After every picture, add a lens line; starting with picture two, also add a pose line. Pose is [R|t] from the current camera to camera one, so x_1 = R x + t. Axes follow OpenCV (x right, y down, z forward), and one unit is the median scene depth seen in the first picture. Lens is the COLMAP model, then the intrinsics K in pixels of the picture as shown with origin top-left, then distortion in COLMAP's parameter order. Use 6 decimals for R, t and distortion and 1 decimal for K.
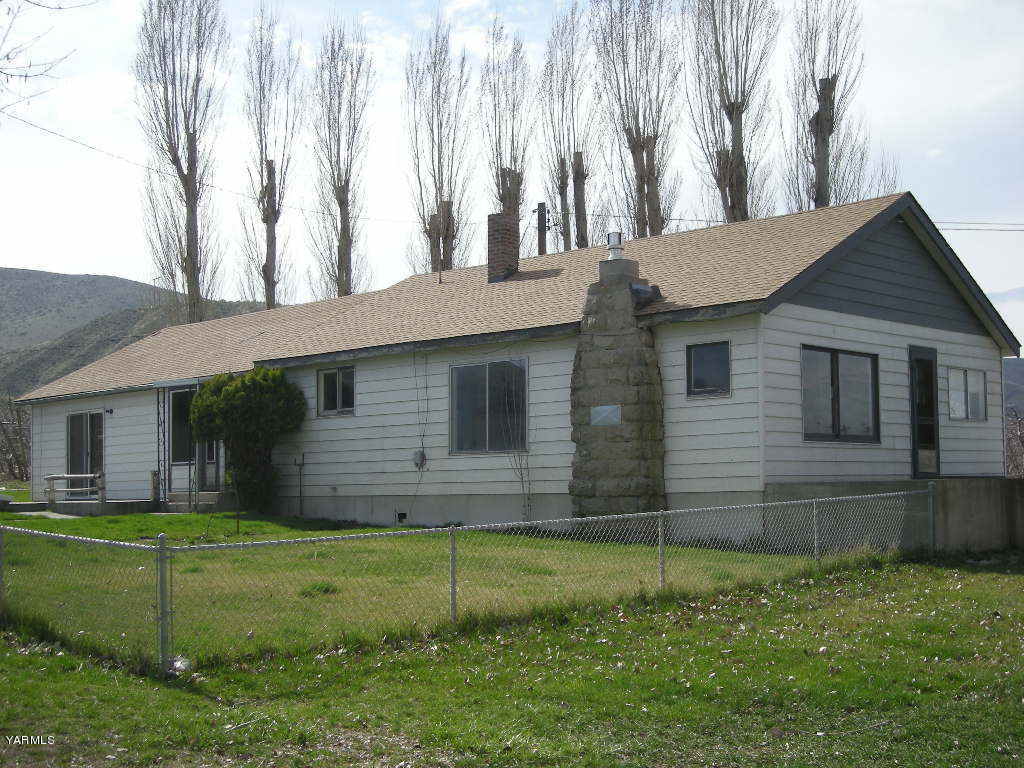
lens RADIAL K [[1310.6, 0, 512.0], [0, 1310.6, 384.0], [0, 0, 1]] dist [-0.112611, 0.008177]
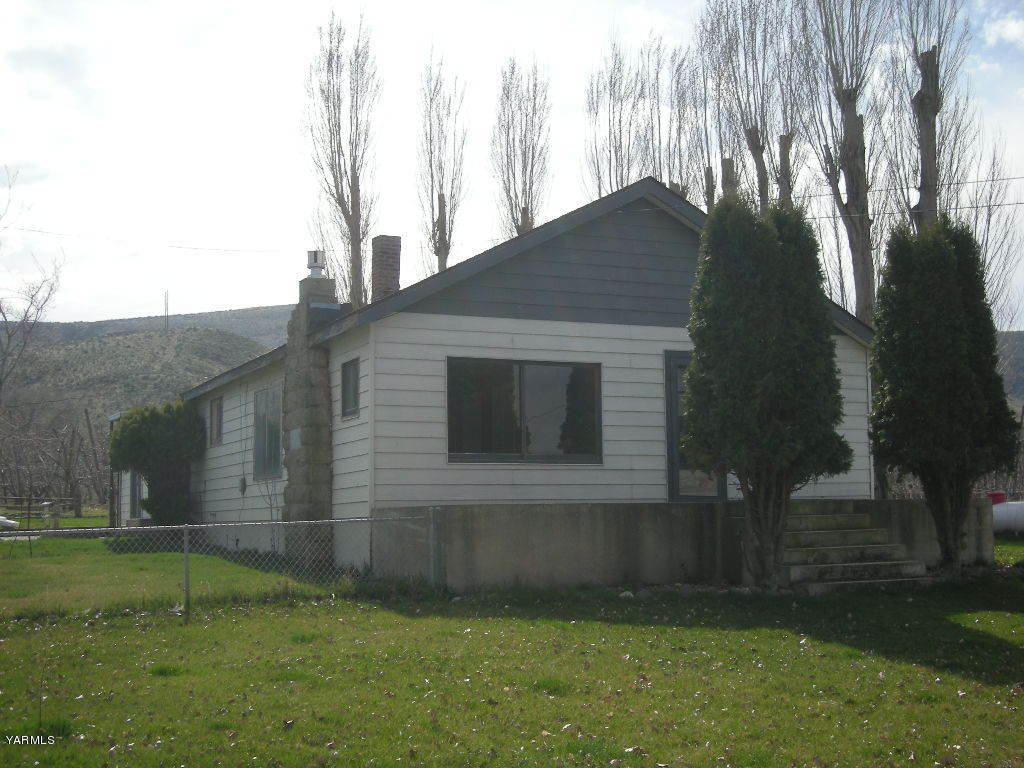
lens RADIAL K [[1310.6, 0, 512.0], [0, 1310.6, 384.0], [0, 0, 1]] dist [-0.112611, 0.008177]
pose [[0.934807, -0.038297, -0.353085, 0.486632], [0.031430, 0.999189, -0.025162, 0.010801], [0.353762, 0.012424, 0.935253, 0.128306]]
